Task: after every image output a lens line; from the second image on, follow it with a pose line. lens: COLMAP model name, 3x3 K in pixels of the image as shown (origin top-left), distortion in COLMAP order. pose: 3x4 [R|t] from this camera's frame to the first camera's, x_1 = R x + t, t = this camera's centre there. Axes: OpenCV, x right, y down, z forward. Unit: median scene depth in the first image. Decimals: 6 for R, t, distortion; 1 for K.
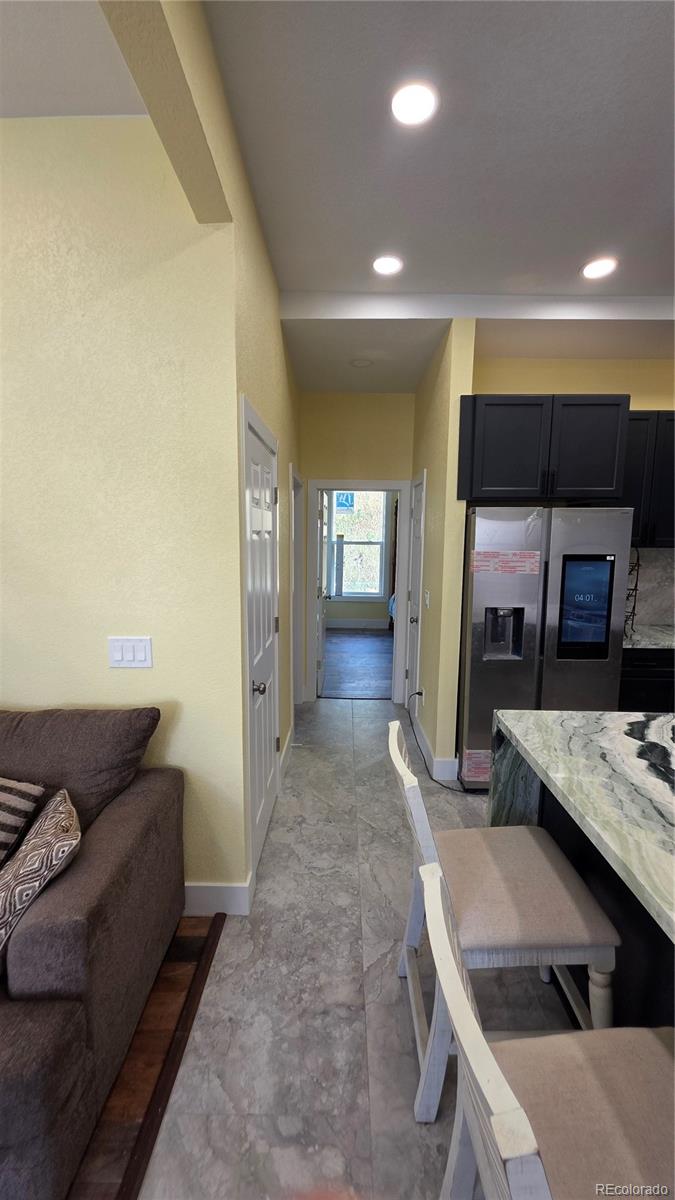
lens RADIAL K [[481.6, 0, 337.5], [0, 481.6, 600.0], [0, 0, 1]] dist [0.002552, 0.000266]
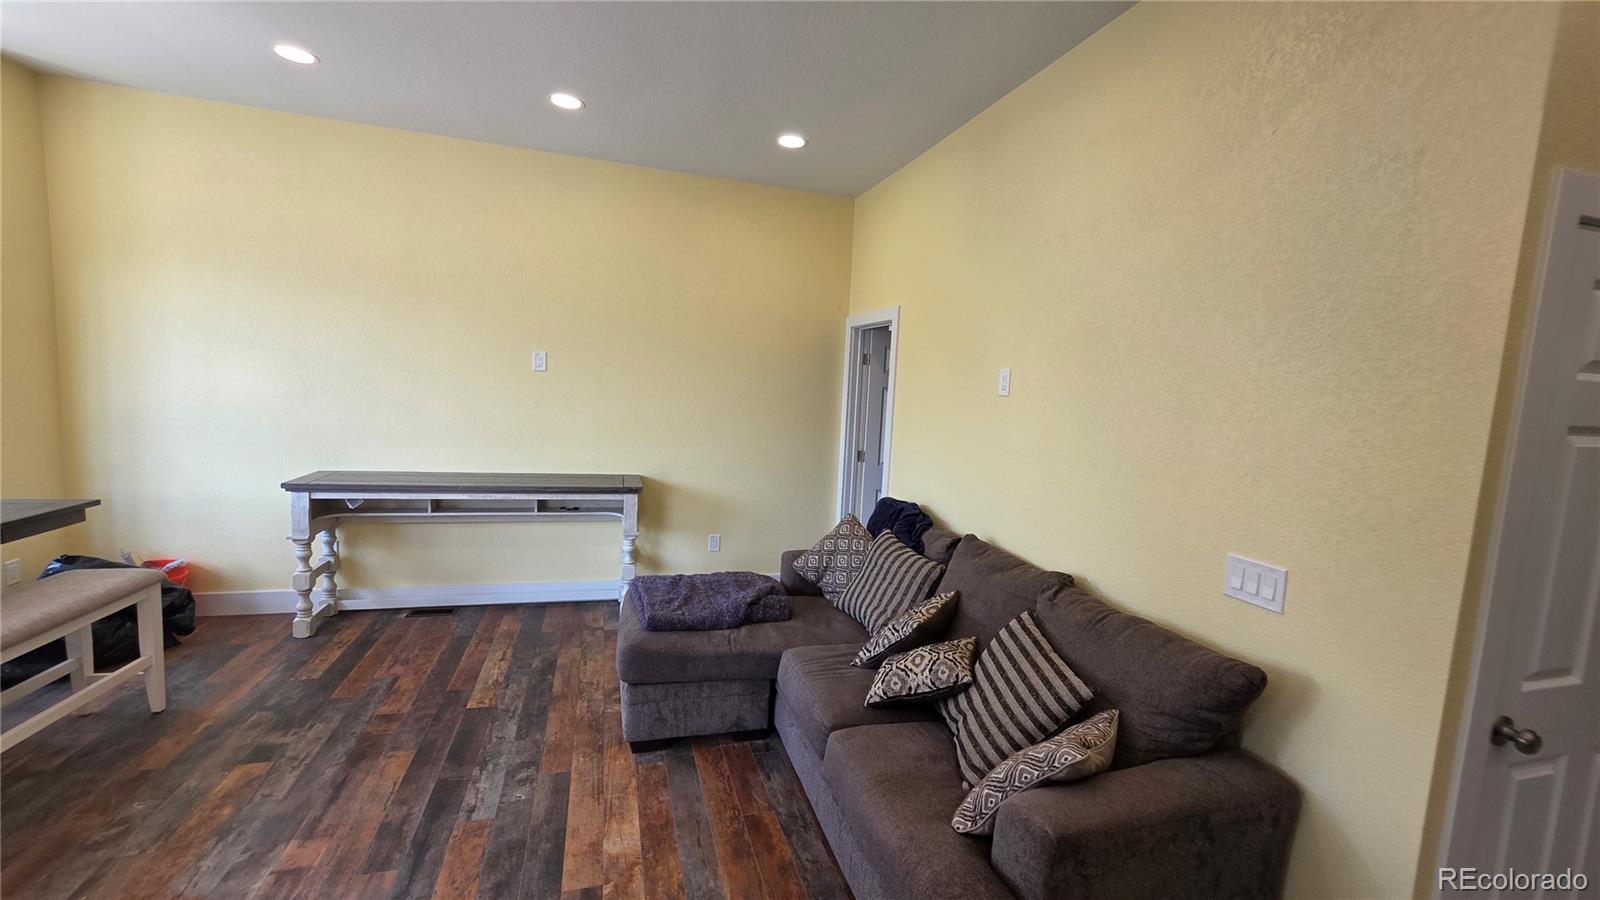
lens RADIAL K [[642.1, 0, 800.0], [0, 642.1, 450.0], [0, 0, 1]] dist [0.002552, 0.000266]
pose [[0.298406, 0.108988, -0.948196, 0.268506], [-0.181341, 0.981837, 0.055785, -0.015552], [0.937053, 0.155300, 0.312750, 0.053146]]
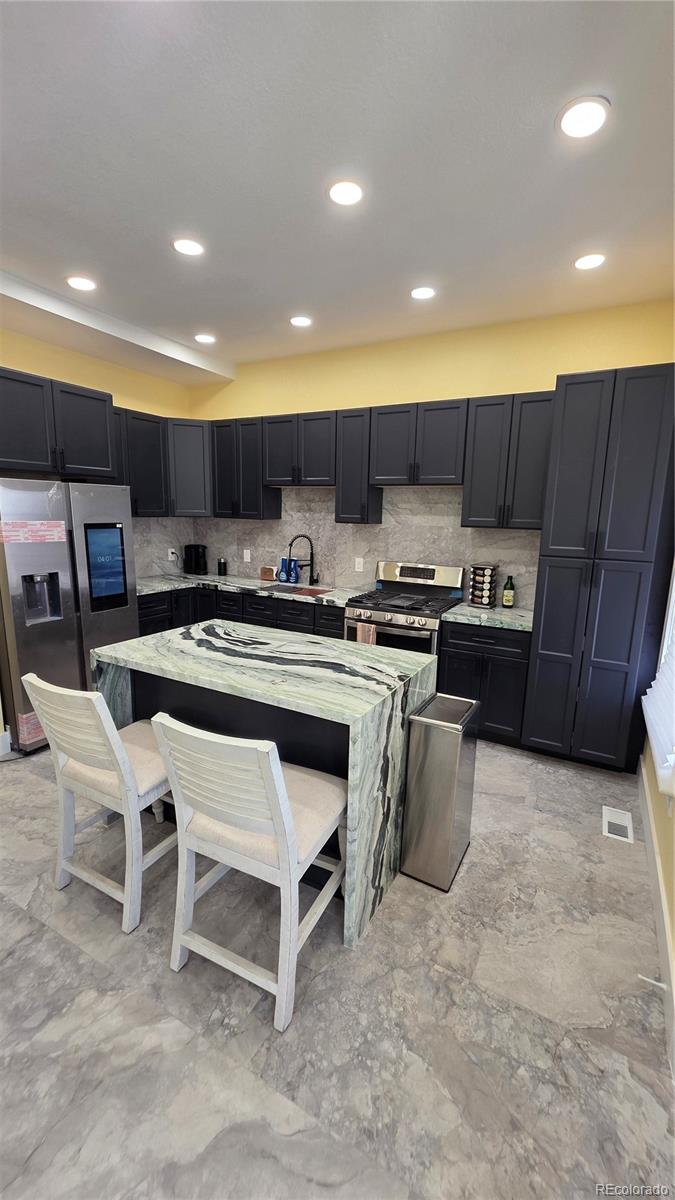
lens RADIAL K [[481.6, 0, 337.5], [0, 481.6, 600.0], [0, 0, 1]] dist [0.002552, 0.000266]
pose [[0.479838, -0.155133, 0.863533, -0.279249], [0.102921, 0.987401, 0.120196, 0.012286], [-0.871299, 0.031201, 0.489759, -0.109000]]
